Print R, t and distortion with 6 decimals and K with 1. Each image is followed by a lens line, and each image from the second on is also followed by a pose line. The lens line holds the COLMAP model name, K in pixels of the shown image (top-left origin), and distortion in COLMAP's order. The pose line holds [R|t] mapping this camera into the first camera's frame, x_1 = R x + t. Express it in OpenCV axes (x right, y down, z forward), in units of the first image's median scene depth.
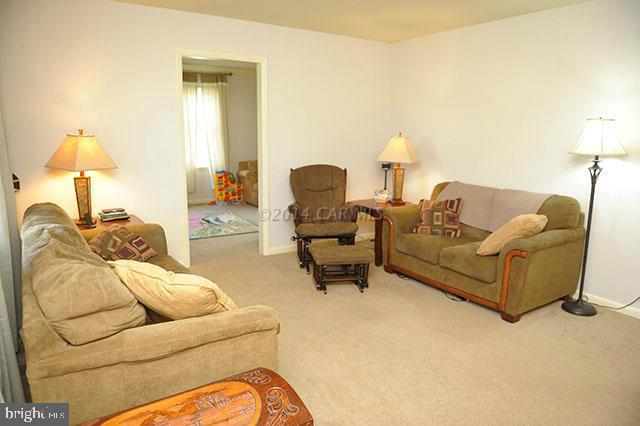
lens RADIAL K [[436.5, 0, 323.8], [0, 436.5, 212.1], [0, 0, 1]] dist [-0.046483, -0.005573]
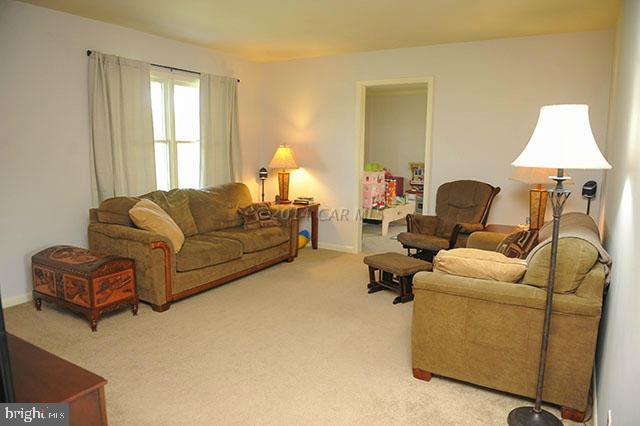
lens RADIAL K [[436.5, 0, 323.8], [0, 436.5, 212.1], [0, 0, 1]] dist [-0.046483, -0.005573]
pose [[0.427644, 0.128876, -0.894713, 0.979644], [-0.166373, 0.984097, 0.062231, -0.063495], [0.888505, 0.122243, 0.442284, 0.422986]]
